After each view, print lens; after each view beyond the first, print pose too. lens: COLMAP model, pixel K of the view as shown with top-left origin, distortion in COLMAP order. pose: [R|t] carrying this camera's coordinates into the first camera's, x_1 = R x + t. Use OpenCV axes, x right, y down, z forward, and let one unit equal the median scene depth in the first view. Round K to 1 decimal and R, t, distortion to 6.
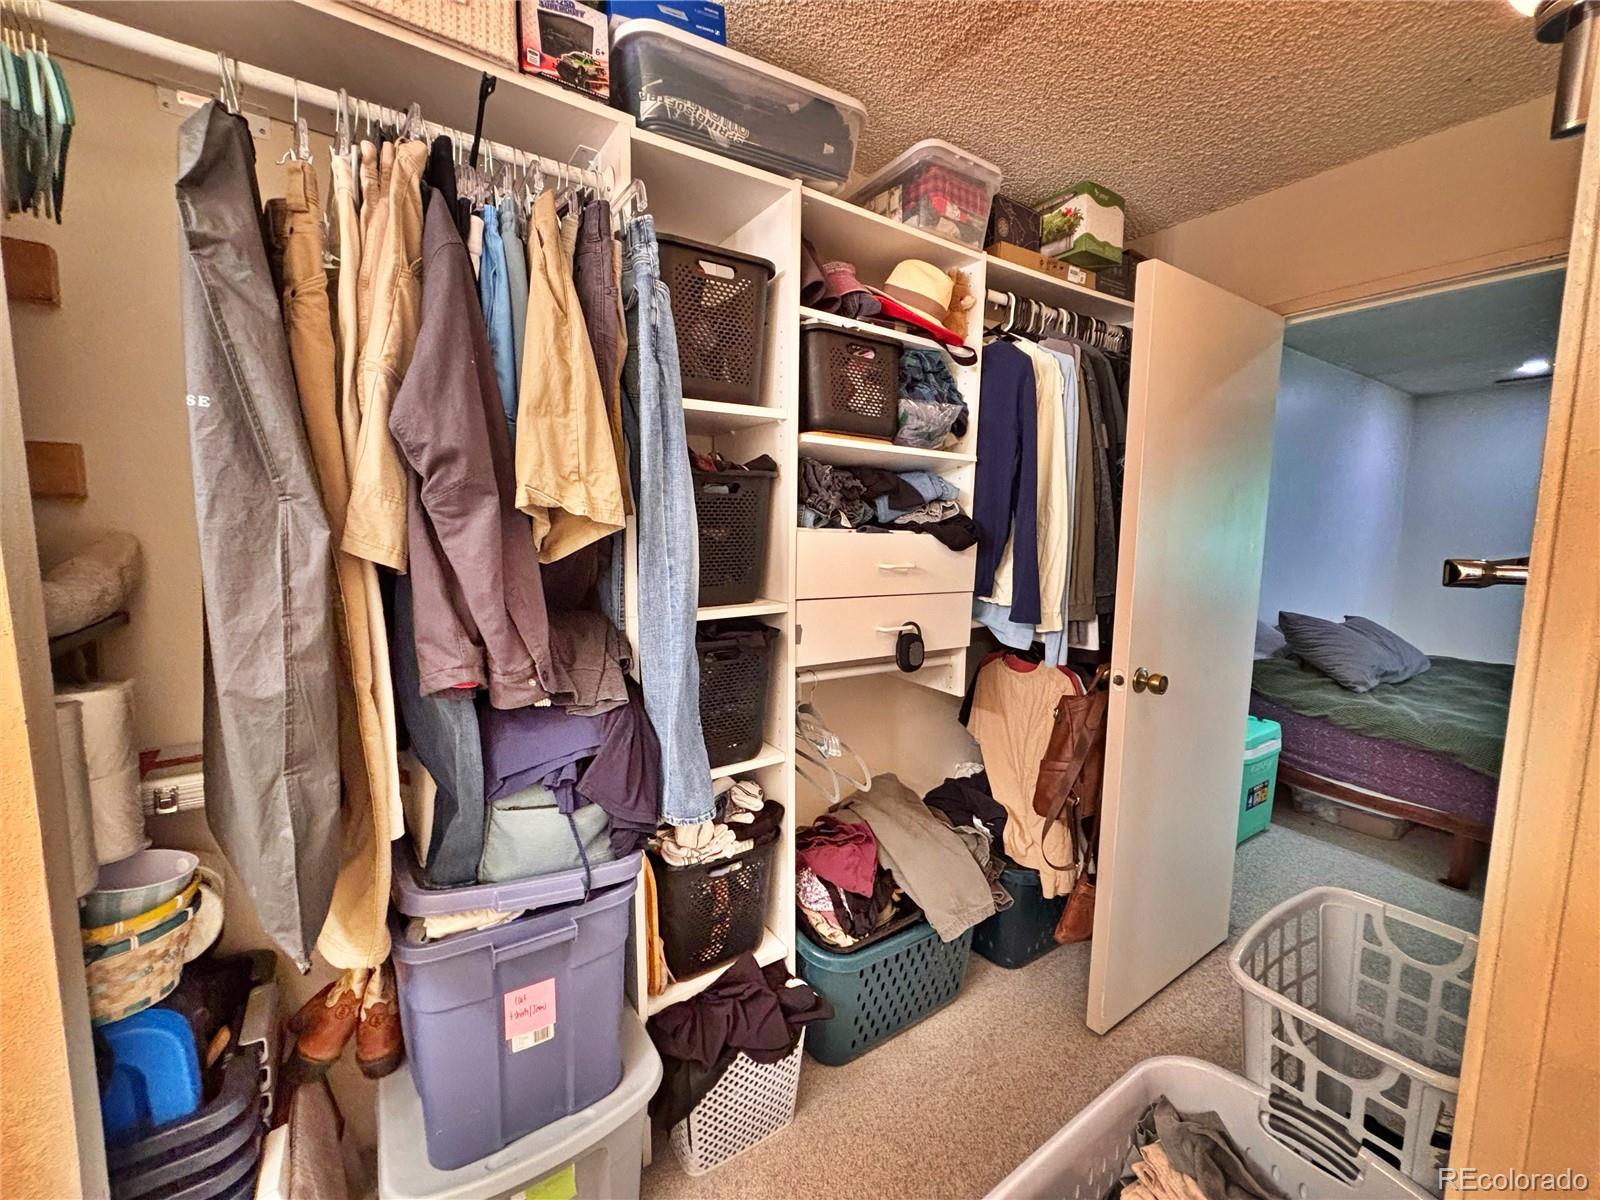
lens RADIAL K [[662.3, 0, 796.8], [0, 662.3, 599.2], [0, 0, 1]] dist [-0.000794, 0.000347]
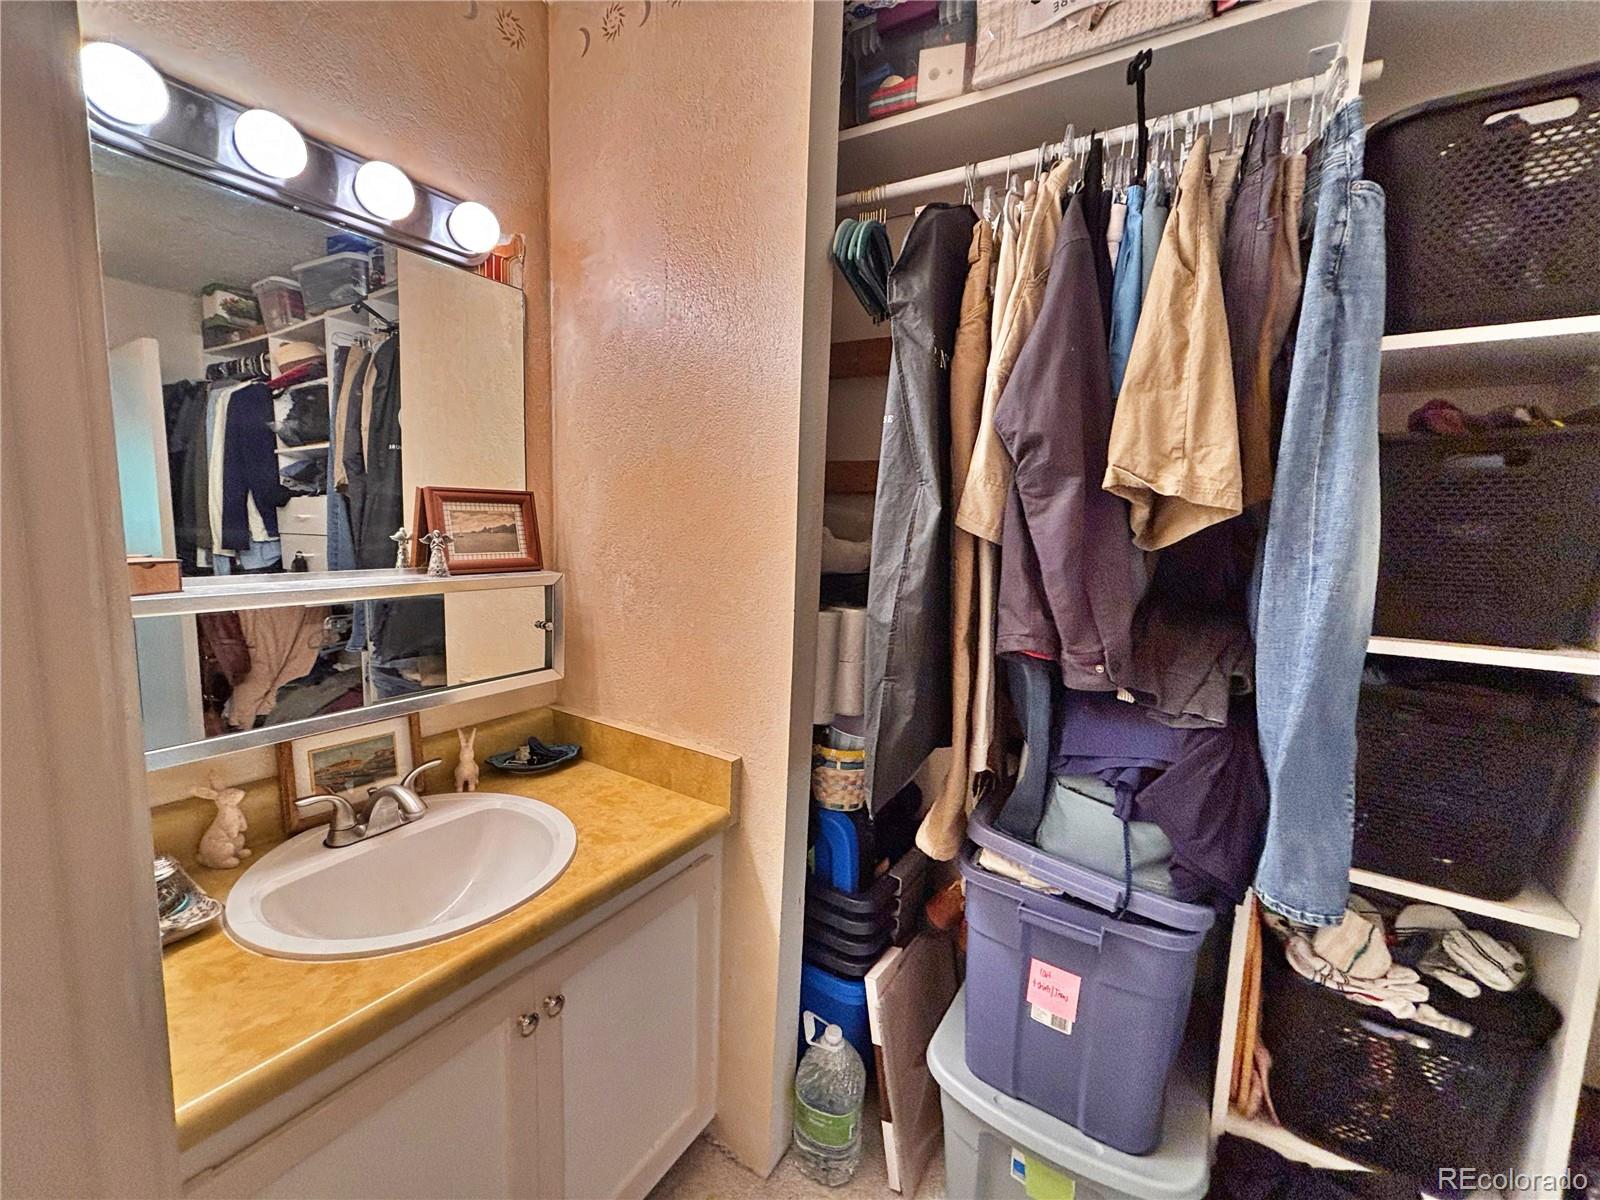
lens RADIAL K [[662.3, 0, 796.8], [0, 662.3, 599.2], [0, 0, 1]] dist [-0.000794, 0.000347]
pose [[0.377132, 0.119570, -0.918409, 0.303605], [-0.140194, 0.987575, 0.071006, 0.017043], [0.915487, 0.101977, 0.389209, 0.193007]]
